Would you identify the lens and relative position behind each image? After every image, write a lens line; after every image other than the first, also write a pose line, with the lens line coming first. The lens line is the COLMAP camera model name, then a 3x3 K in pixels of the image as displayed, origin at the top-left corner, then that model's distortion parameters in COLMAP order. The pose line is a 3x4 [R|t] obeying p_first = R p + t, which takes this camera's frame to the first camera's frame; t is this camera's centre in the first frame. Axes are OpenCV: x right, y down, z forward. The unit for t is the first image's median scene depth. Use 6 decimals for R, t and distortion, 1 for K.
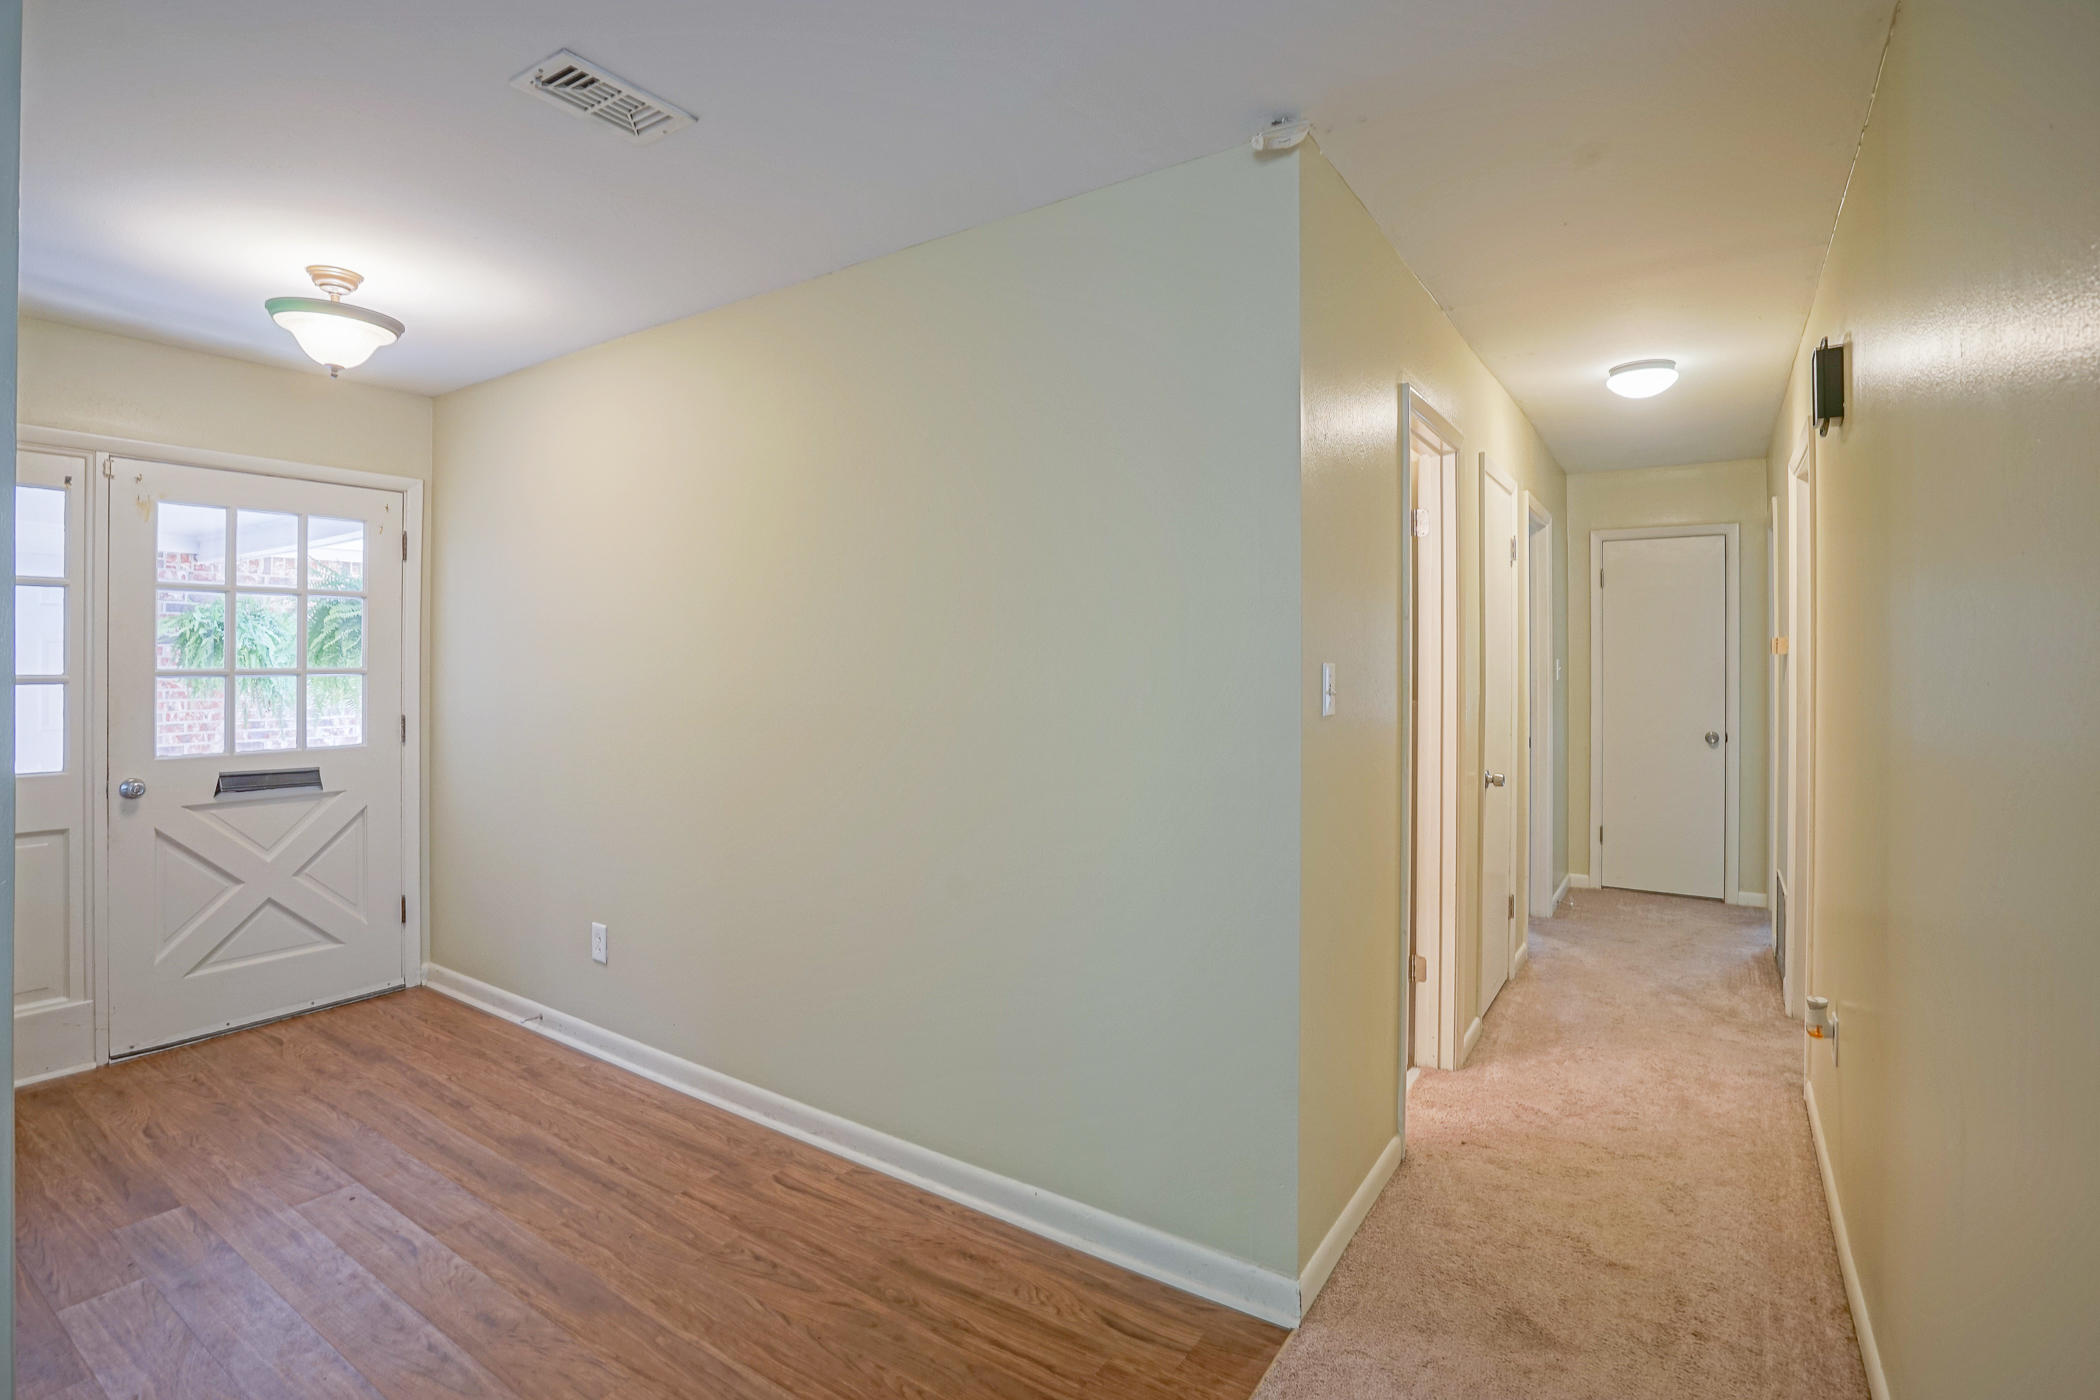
lens RADIAL K [[997.3, 0, 1051.6], [0, 997.3, 651.6], [0, 0, 1]] dist [-0.053799, 0.020797]
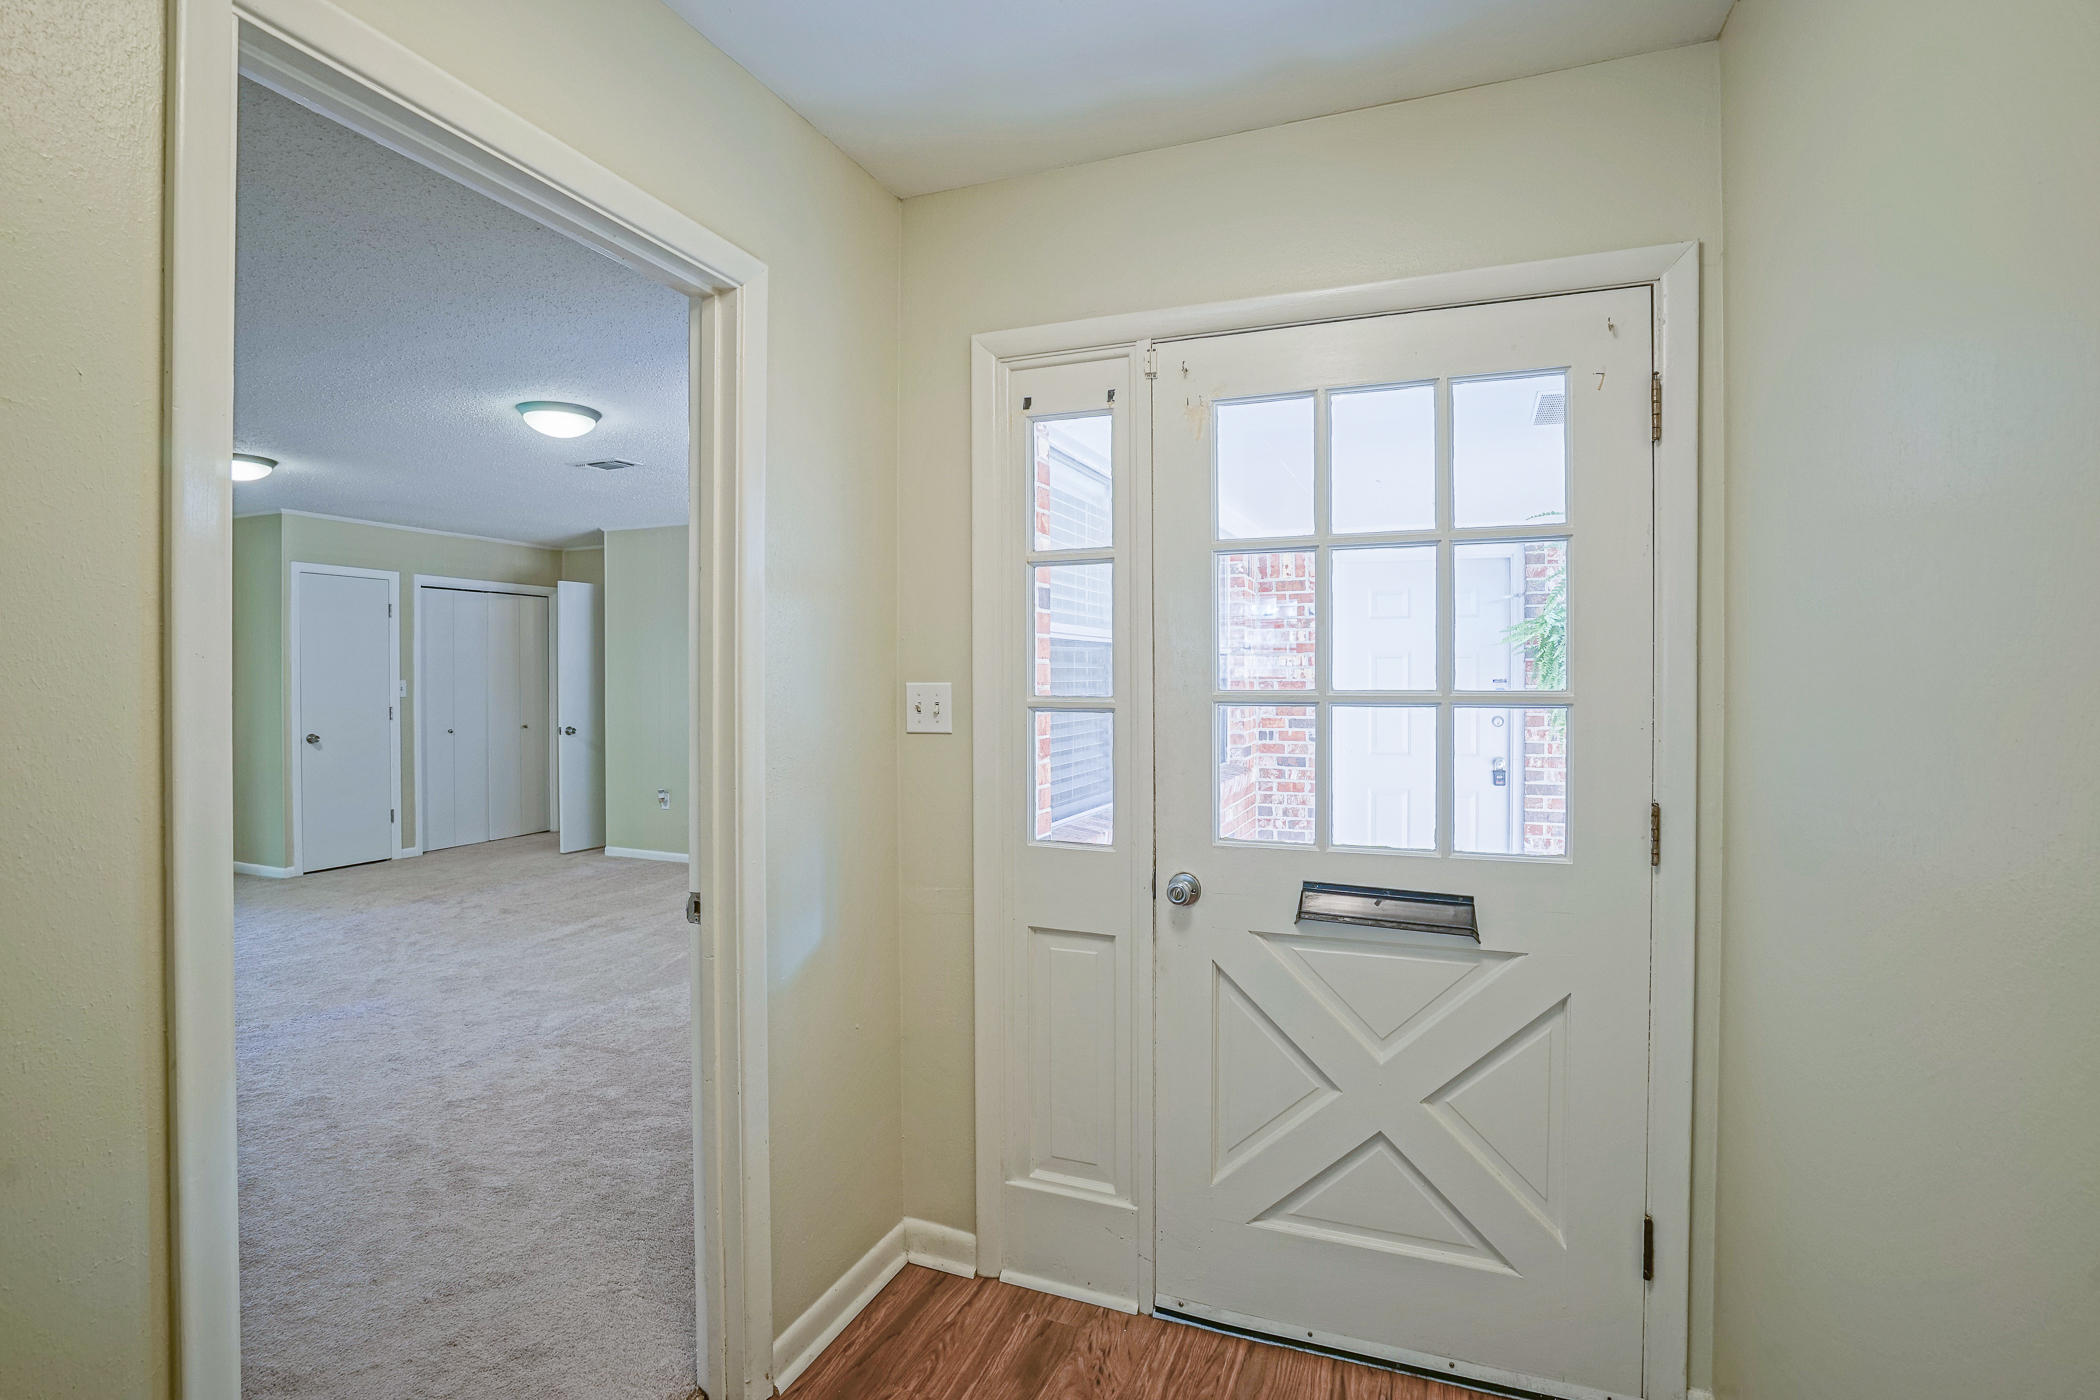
lens RADIAL K [[997.3, 0, 1045.9], [0, 997.3, 688.0], [0, 0, 1]] dist [-0.053799, 0.020797]
pose [[0.217632, 0.007698, -0.976000, -0.333418], [0.006202, 0.999938, 0.009270, 0.009706], [0.976011, -0.008071, 0.217571, 0.712886]]
